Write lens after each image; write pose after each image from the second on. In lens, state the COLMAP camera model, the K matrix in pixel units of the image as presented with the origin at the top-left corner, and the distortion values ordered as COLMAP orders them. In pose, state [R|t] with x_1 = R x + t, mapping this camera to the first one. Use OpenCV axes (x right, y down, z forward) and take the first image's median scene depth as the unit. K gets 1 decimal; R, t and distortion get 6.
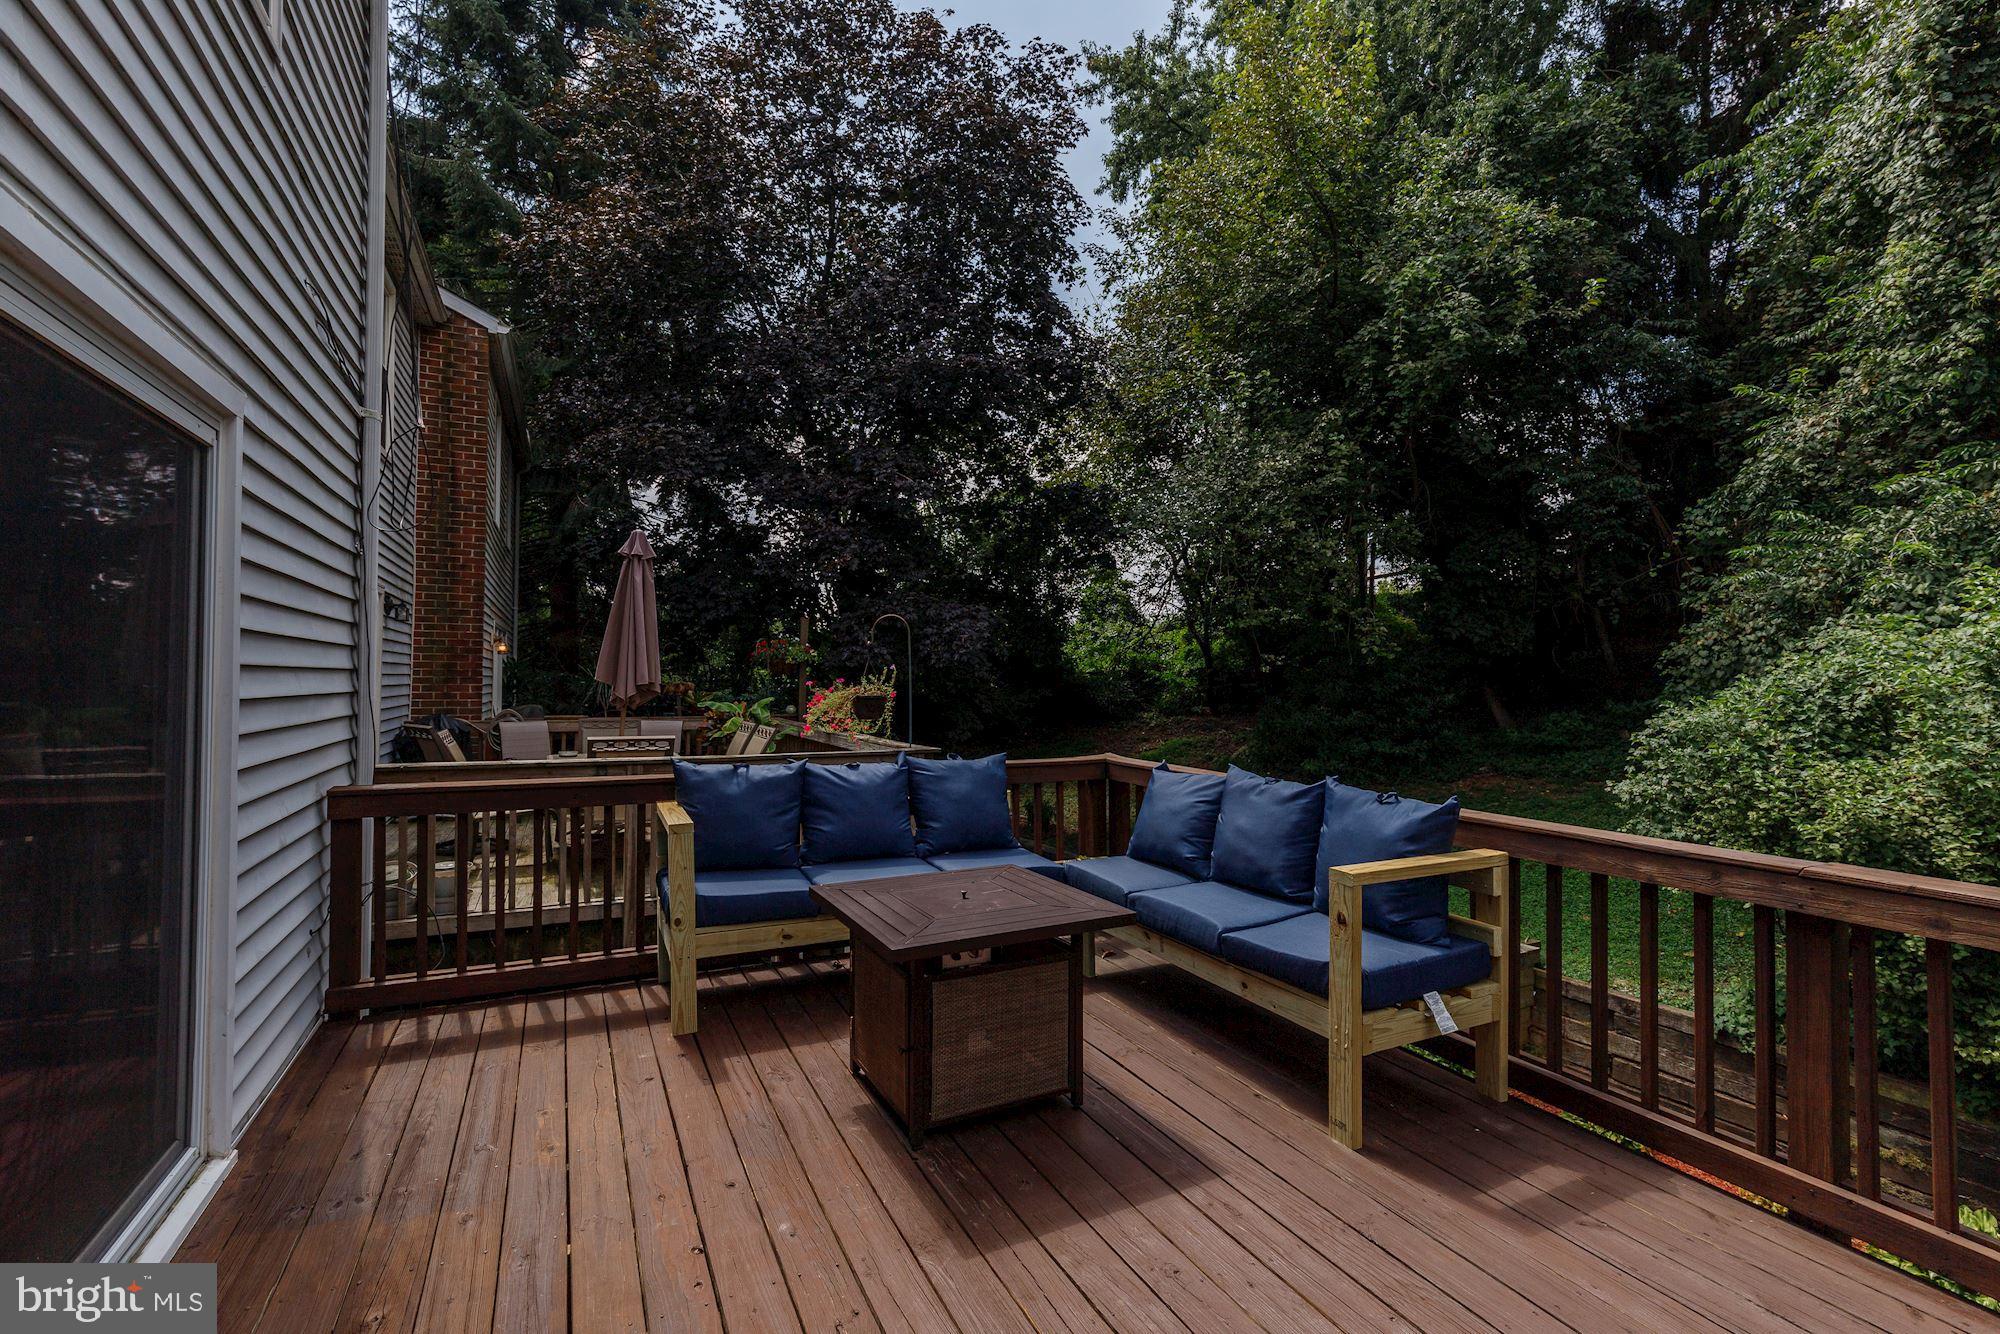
lens RADIAL K [[900.1, 0, 1006.2], [0, 900.1, 666.6], [0, 0, 1]] dist [0.000146, 0.000683]
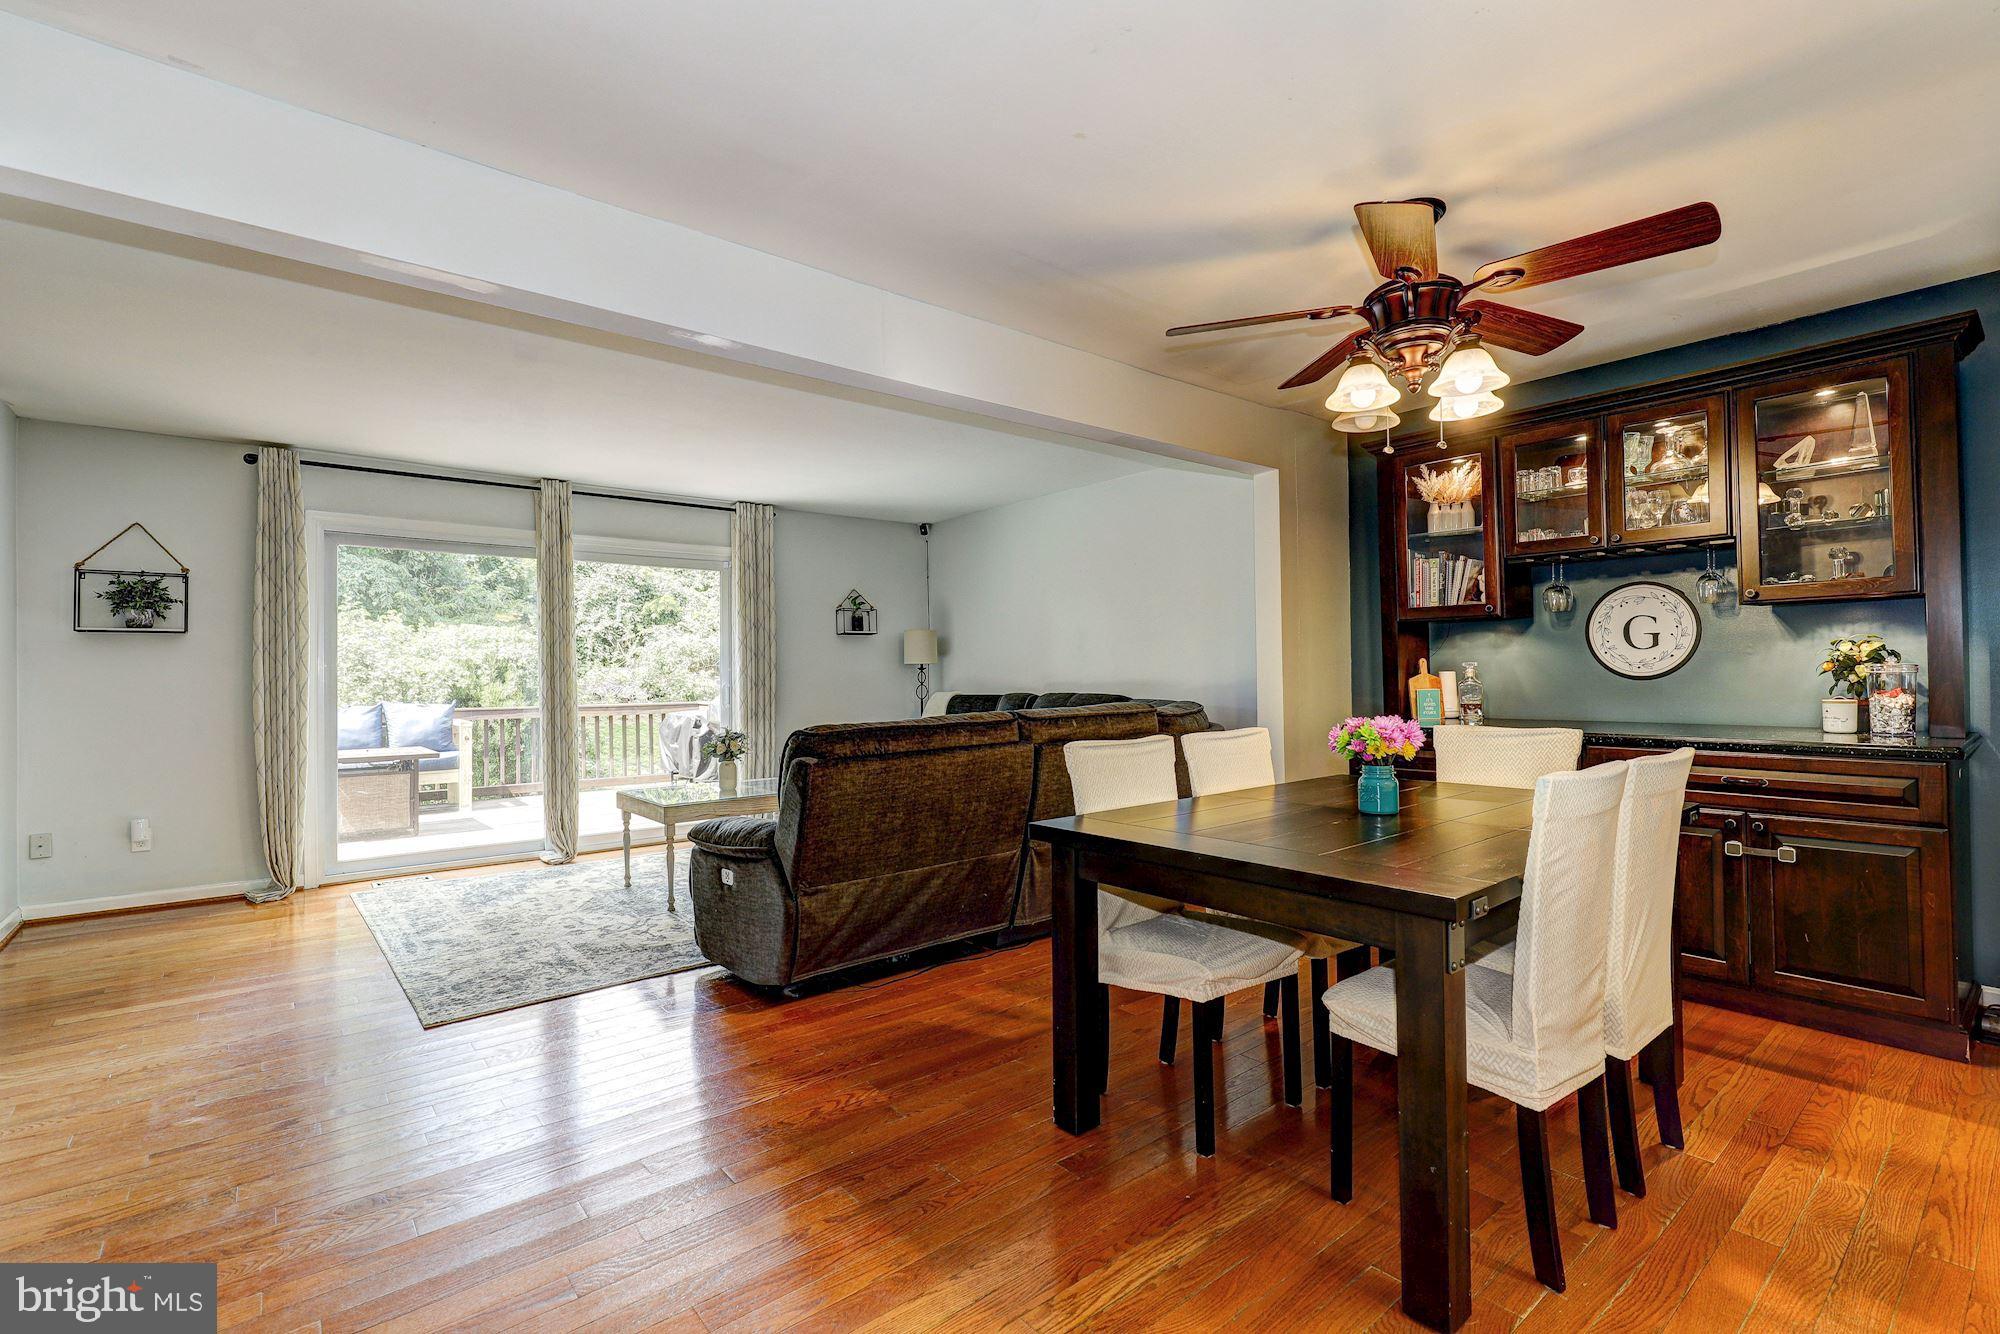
lens RADIAL K [[900.1, 0, 1000.8], [0, 900.1, 678.4], [0, 0, 1]] dist [0.000146, 0.000683]
pose [[-0.231437, -0.007971, 0.972817, -1.081150], [-0.010046, 0.999933, 0.005804, 0.014685], [-0.972798, -0.008429, -0.231502, -0.019911]]
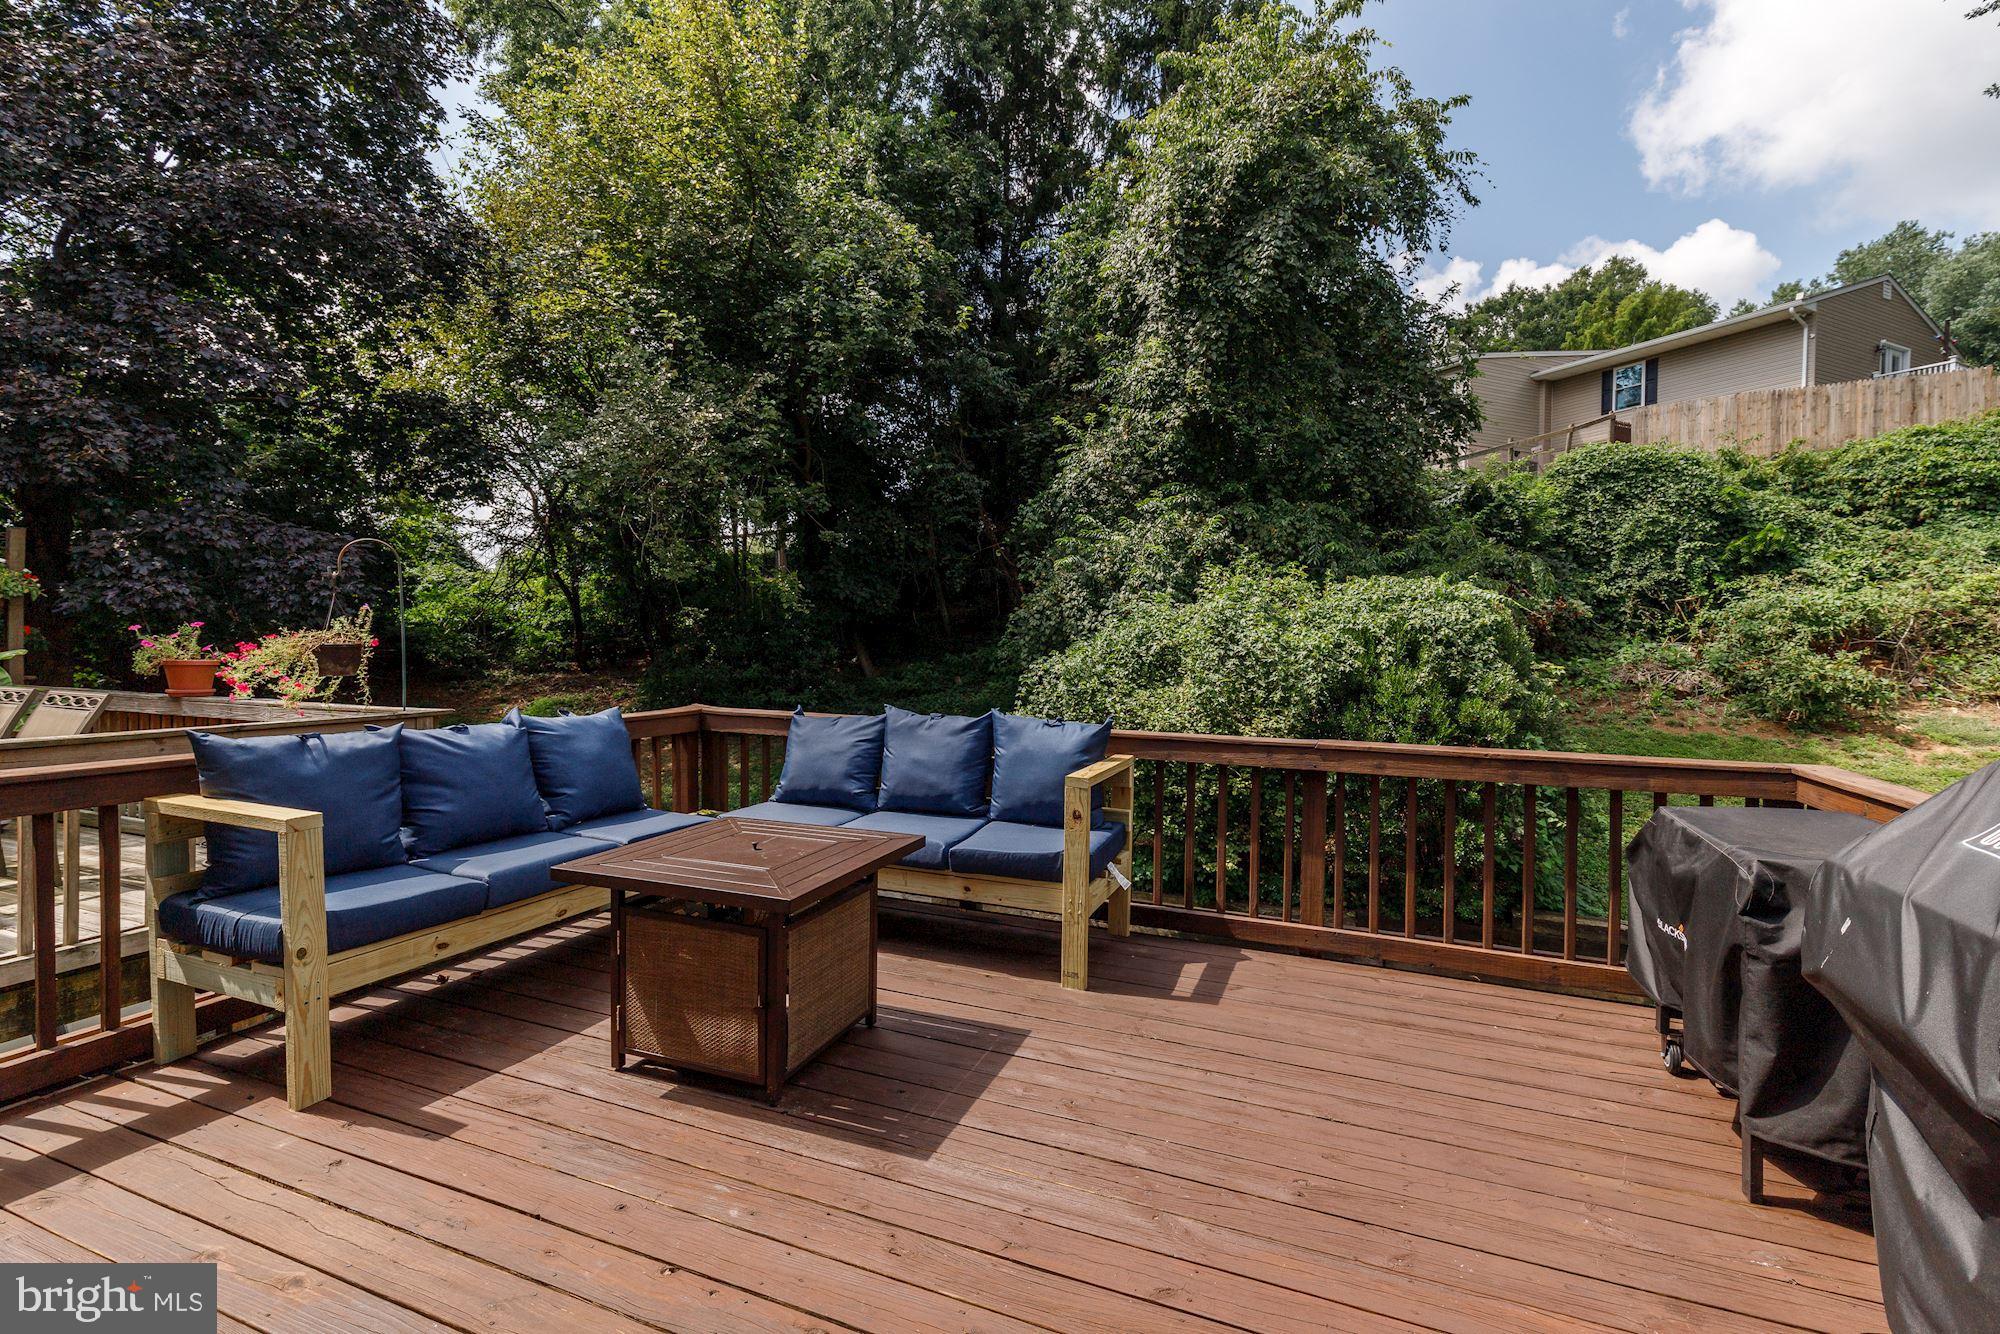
lens RADIAL K [[900.1, 0, 1008.3], [0, 900.1, 668.2], [0, 0, 1]] dist [0.000146, 0.000683]
pose [[0.742530, -0.014686, 0.669652, -0.196694], [-0.018835, 0.998906, 0.042792, 0.007486], [-0.669548, -0.044388, 0.741441, 0.047786]]
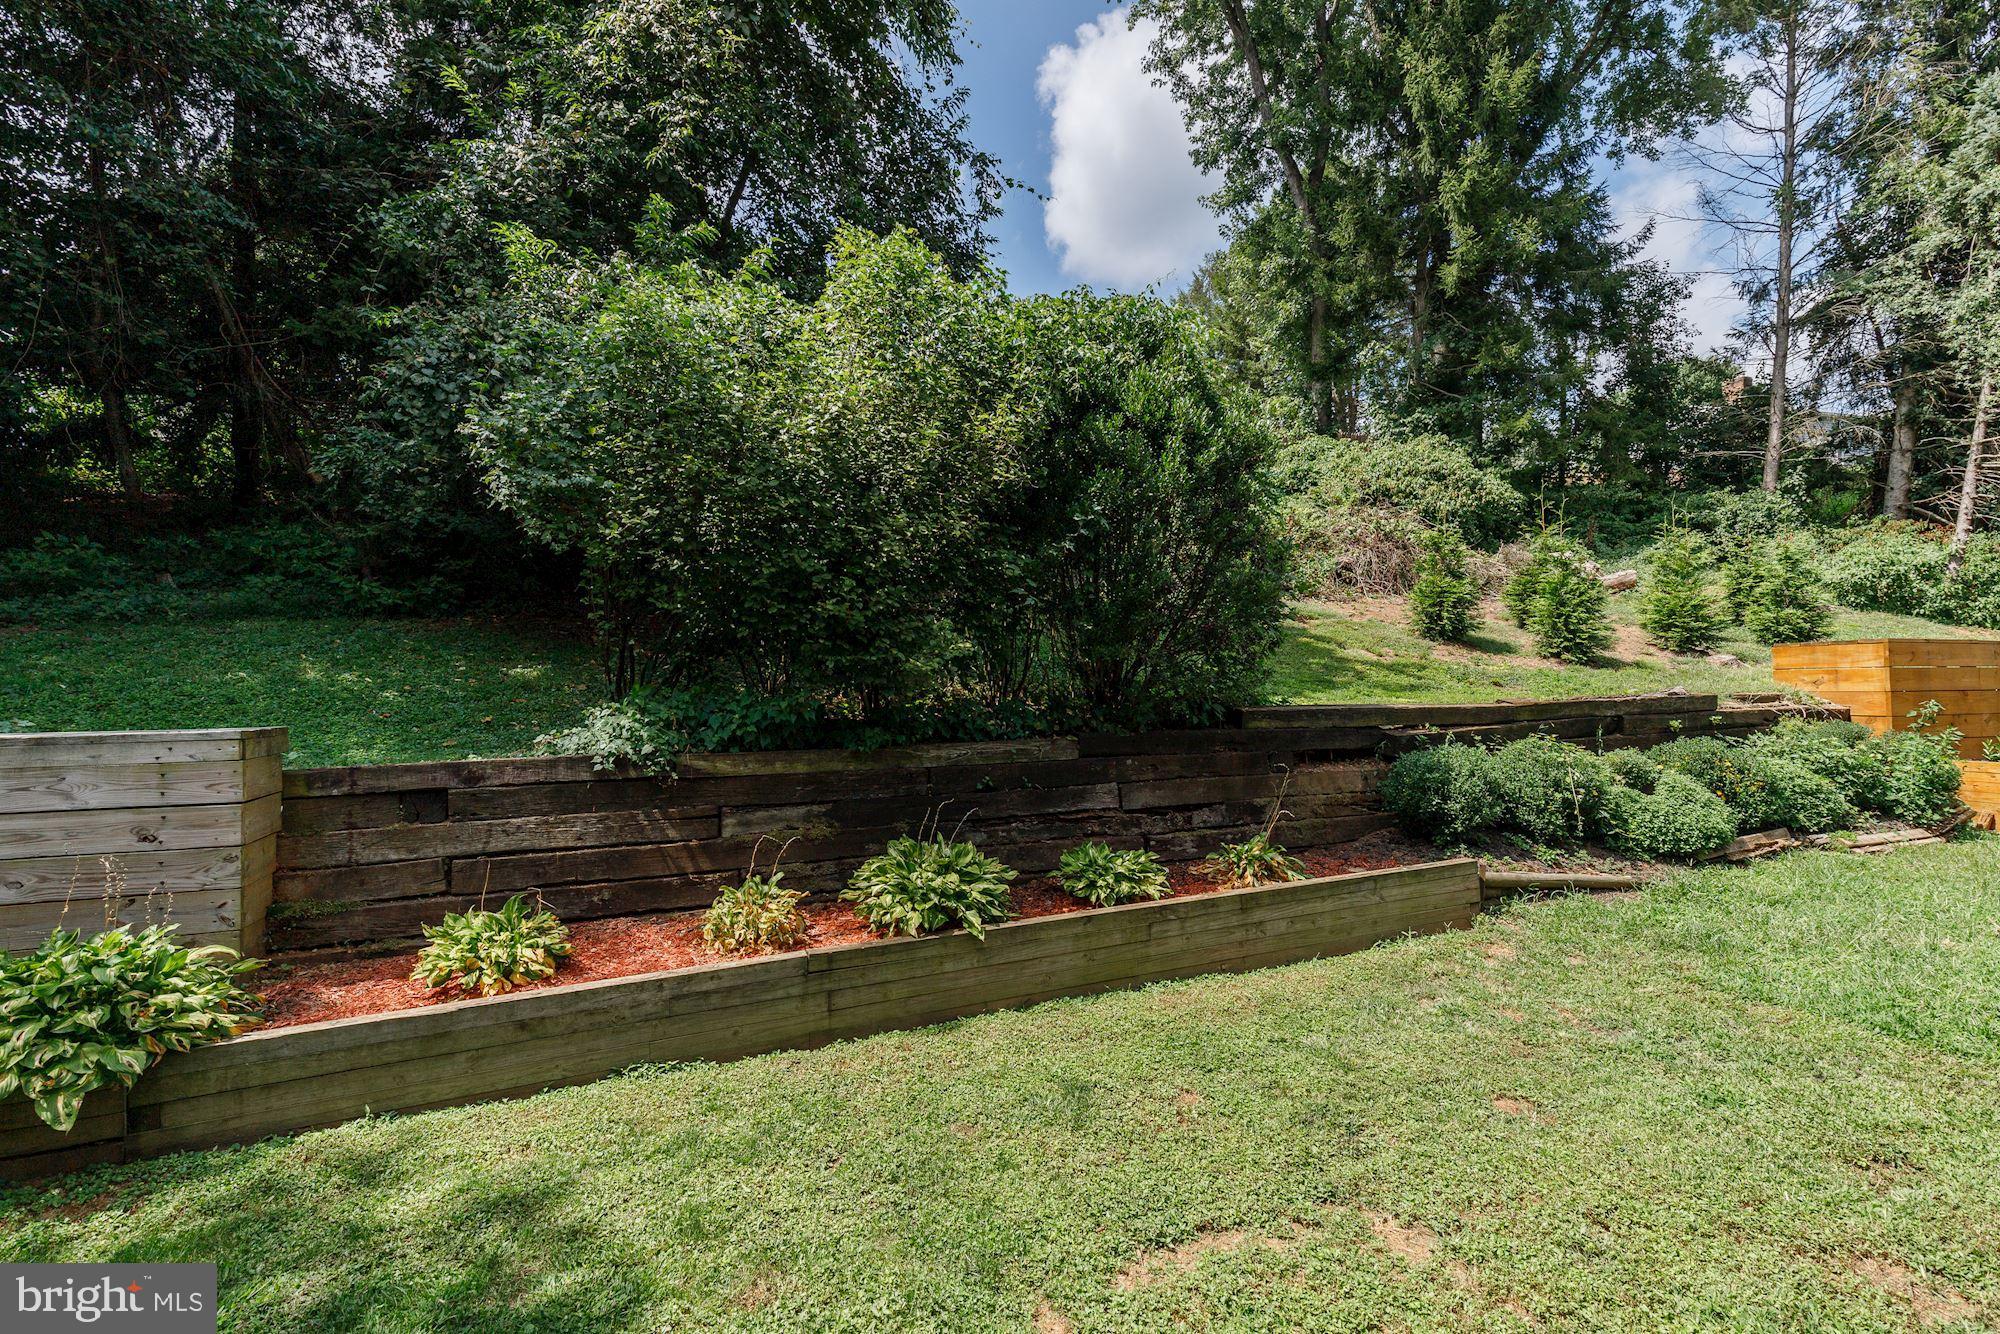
lens RADIAL K [[900.1, 0, 1001.8], [0, 900.1, 667.0], [0, 0, 1]] dist [0.000146, 0.000683]
pose [[0.090942, 0.023692, 0.995574, 0.113736], [-0.004479, 0.999717, -0.023382, 0.330830], [-0.995846, -0.002333, 0.091023, 0.604489]]
